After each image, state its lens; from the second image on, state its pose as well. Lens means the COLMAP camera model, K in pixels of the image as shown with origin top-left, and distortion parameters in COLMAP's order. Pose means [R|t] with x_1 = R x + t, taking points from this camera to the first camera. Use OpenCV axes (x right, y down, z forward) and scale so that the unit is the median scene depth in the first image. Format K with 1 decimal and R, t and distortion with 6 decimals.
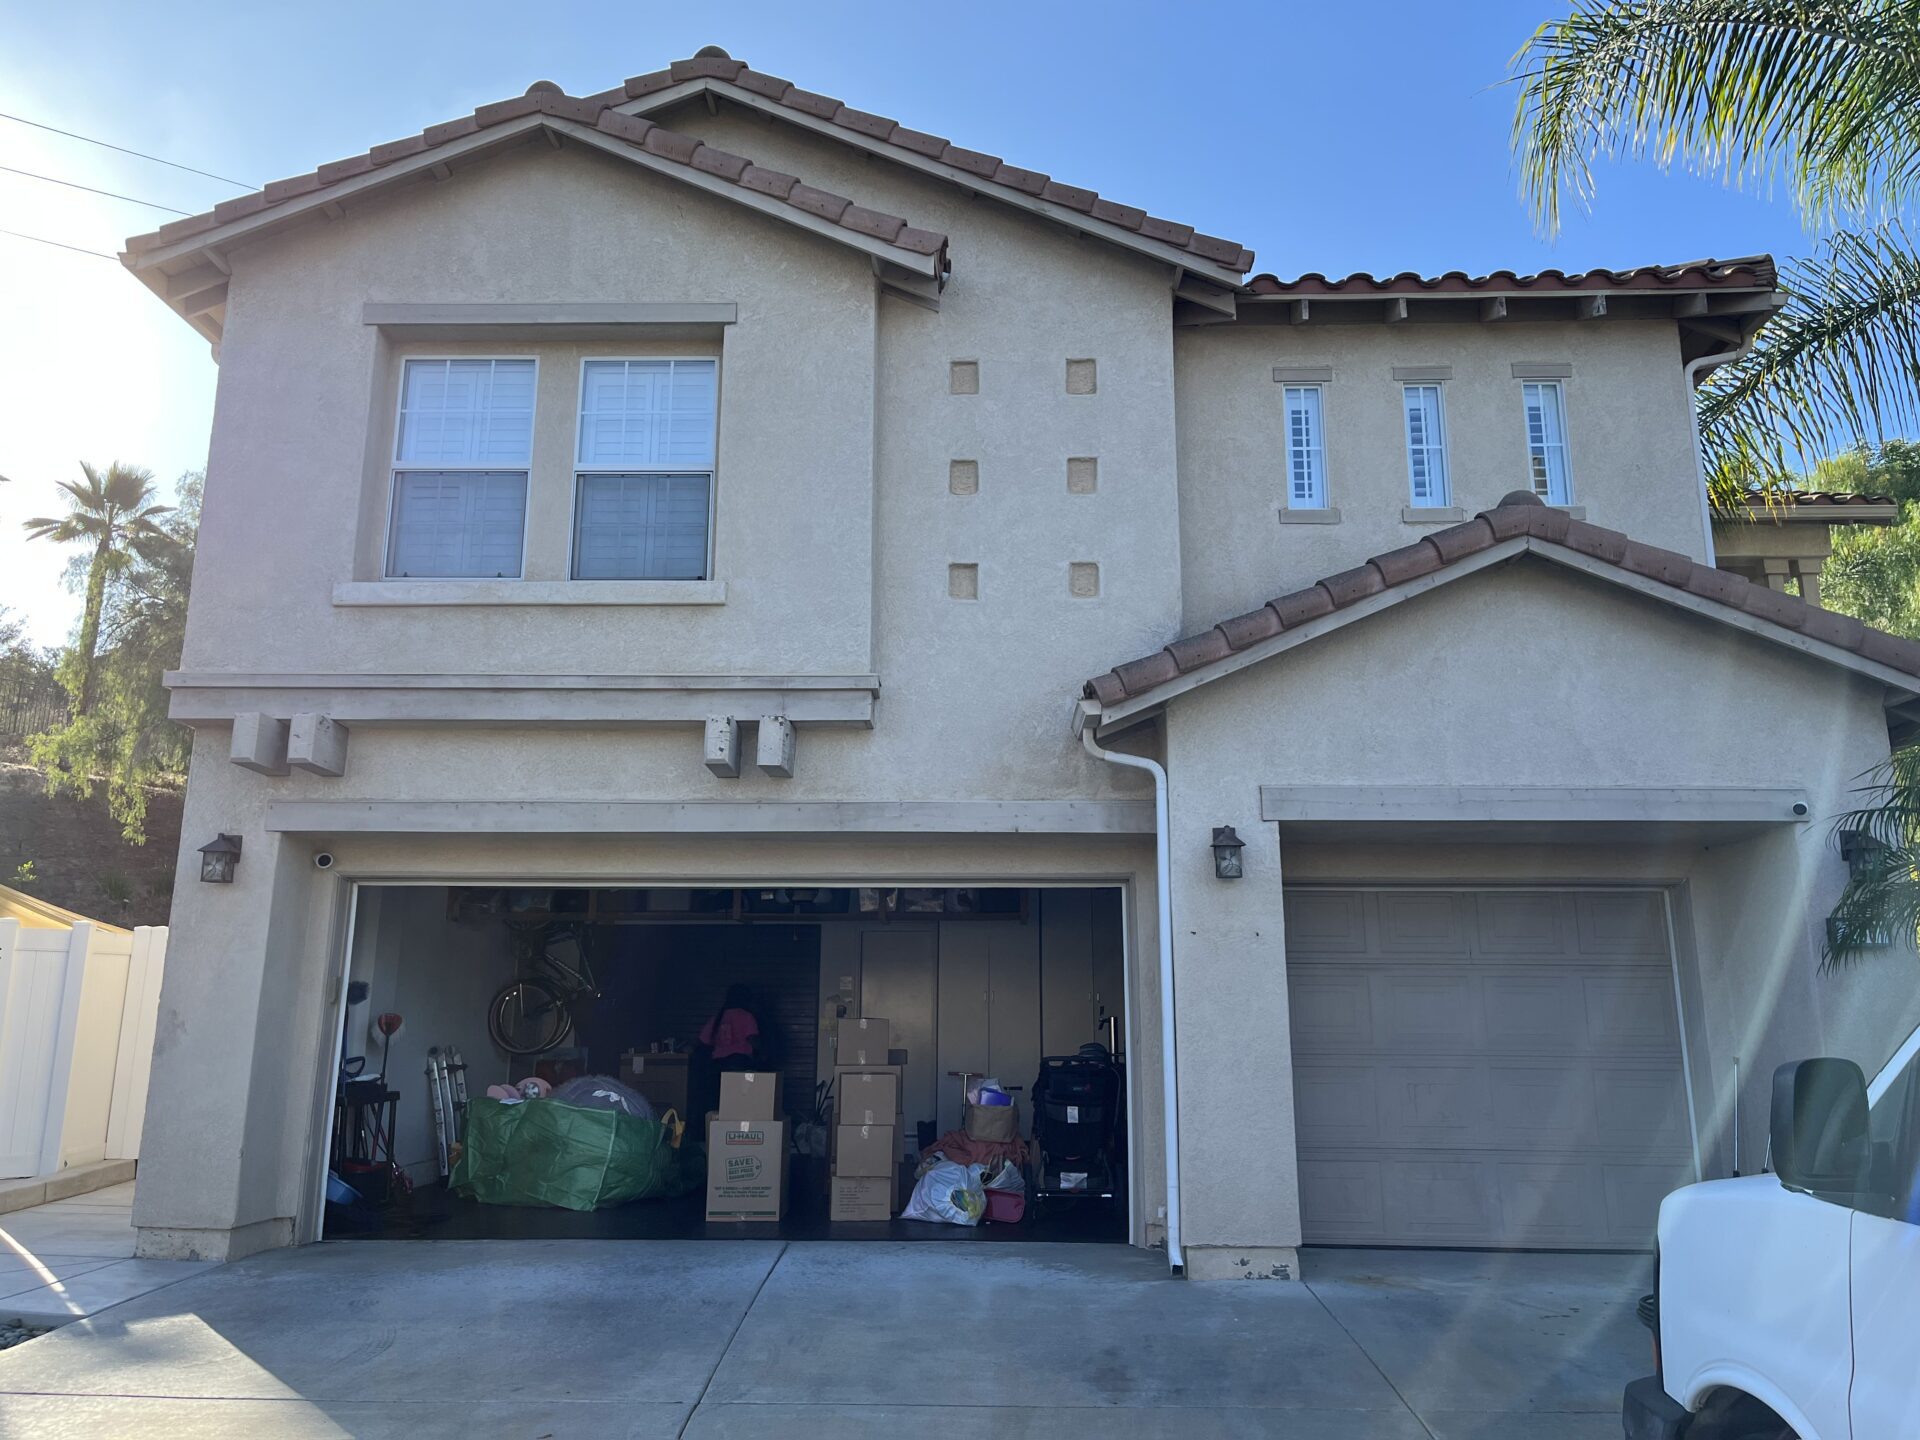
lens RADIAL K [[1447.3, 0, 970.0], [0, 1447.3, 717.5], [0, 0, 1]] dist [-0.015030, -0.021407]
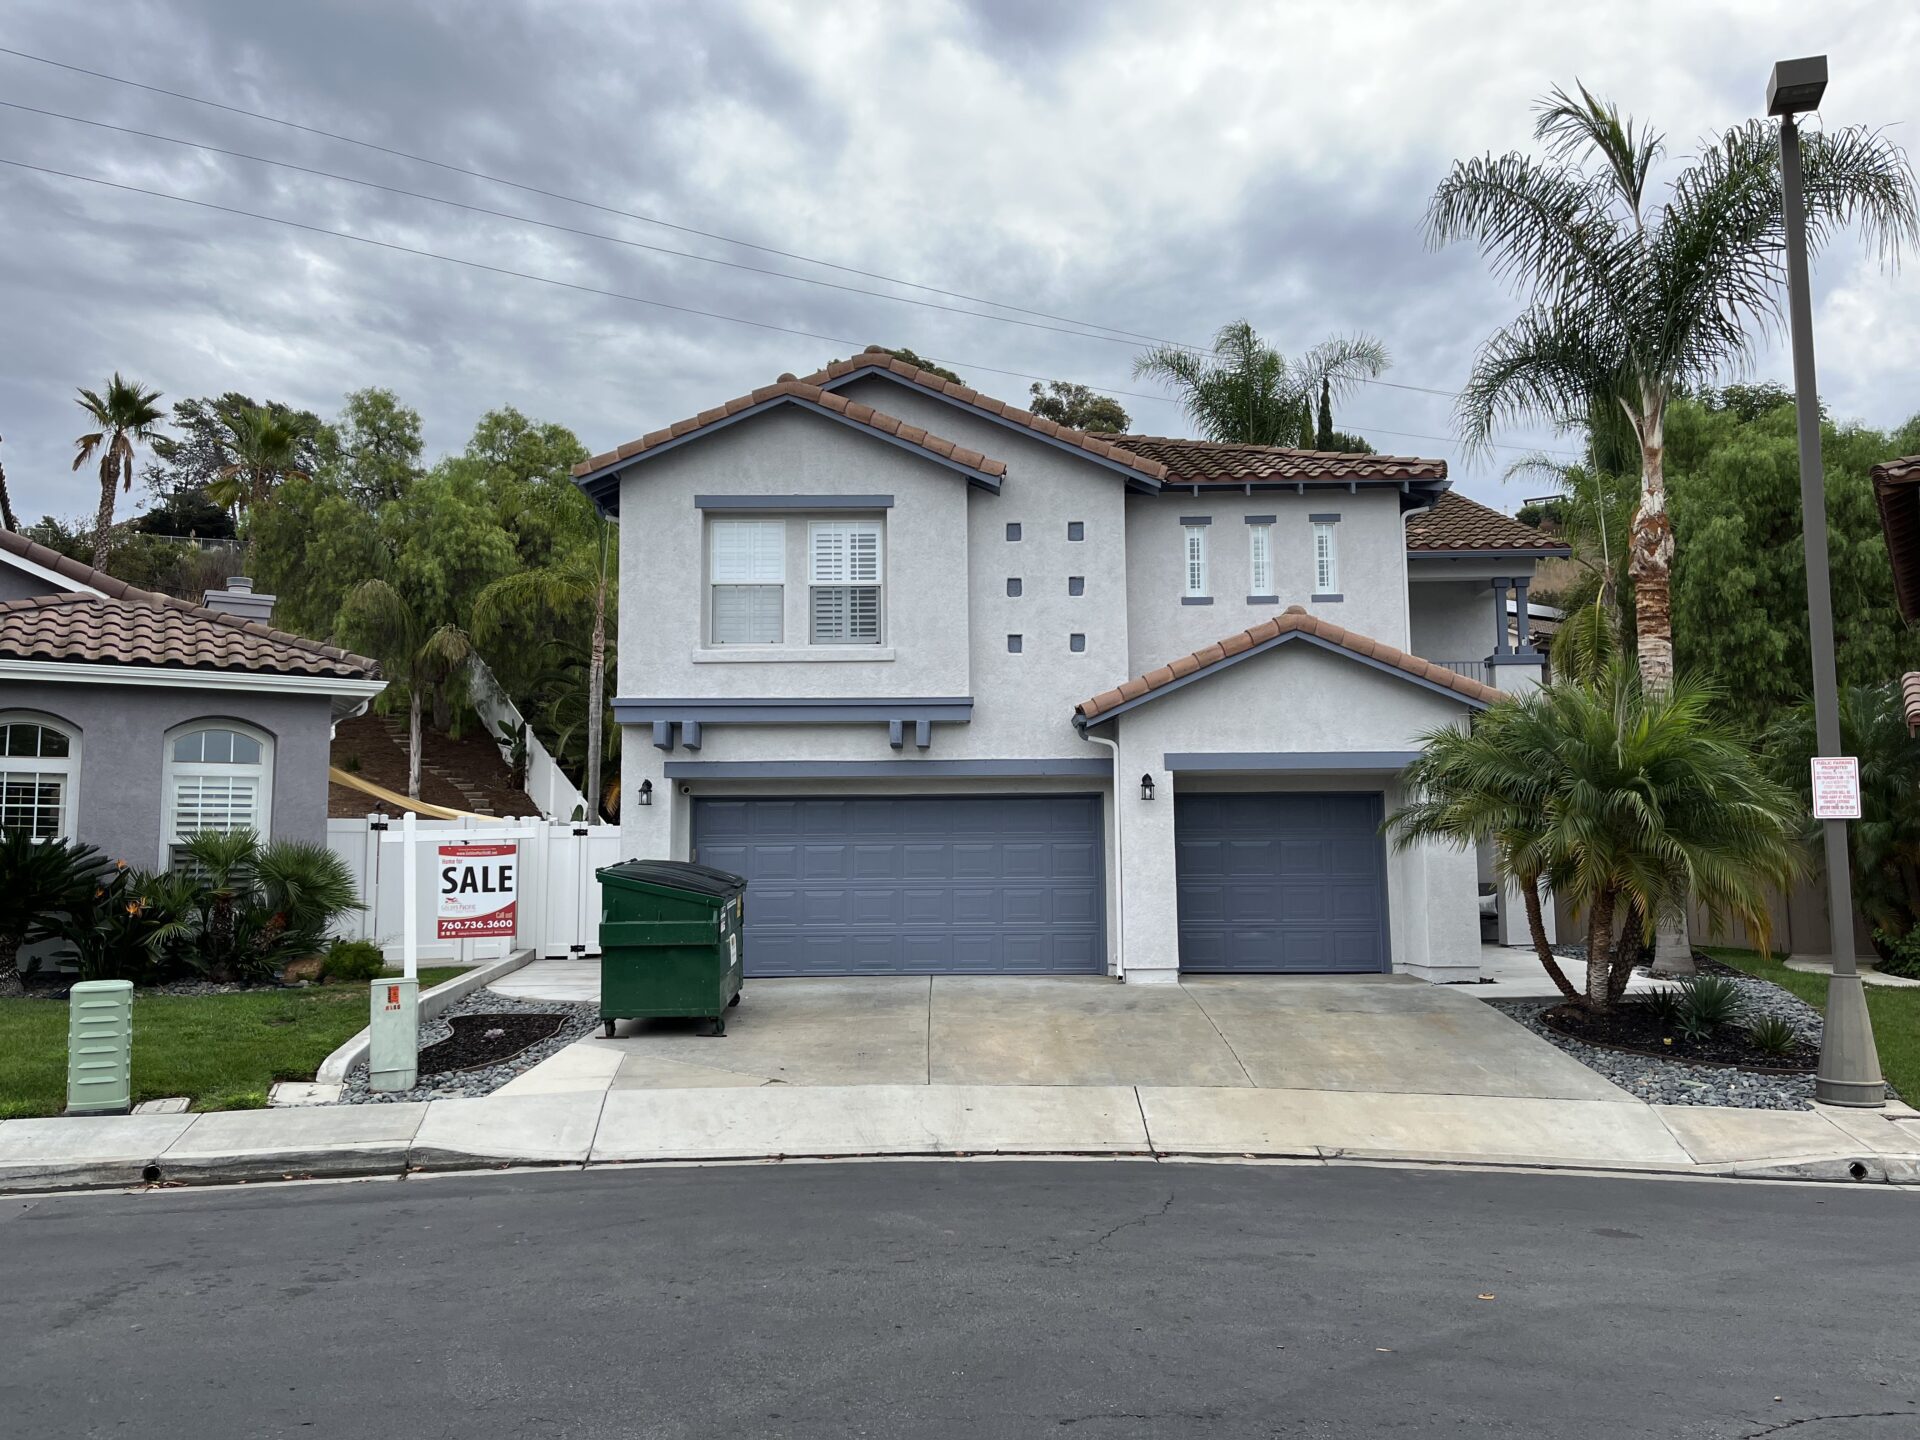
lens RADIAL K [[1447.3, 0, 963.9], [0, 1447.3, 735.3], [0, 0, 1]] dist [-0.015030, -0.021407]
pose [[0.999913, -0.012267, 0.004873, -0.083827], [0.011536, 0.991579, 0.128991, -0.222997], [-0.006415, -0.128924, 0.991634, -0.931470]]
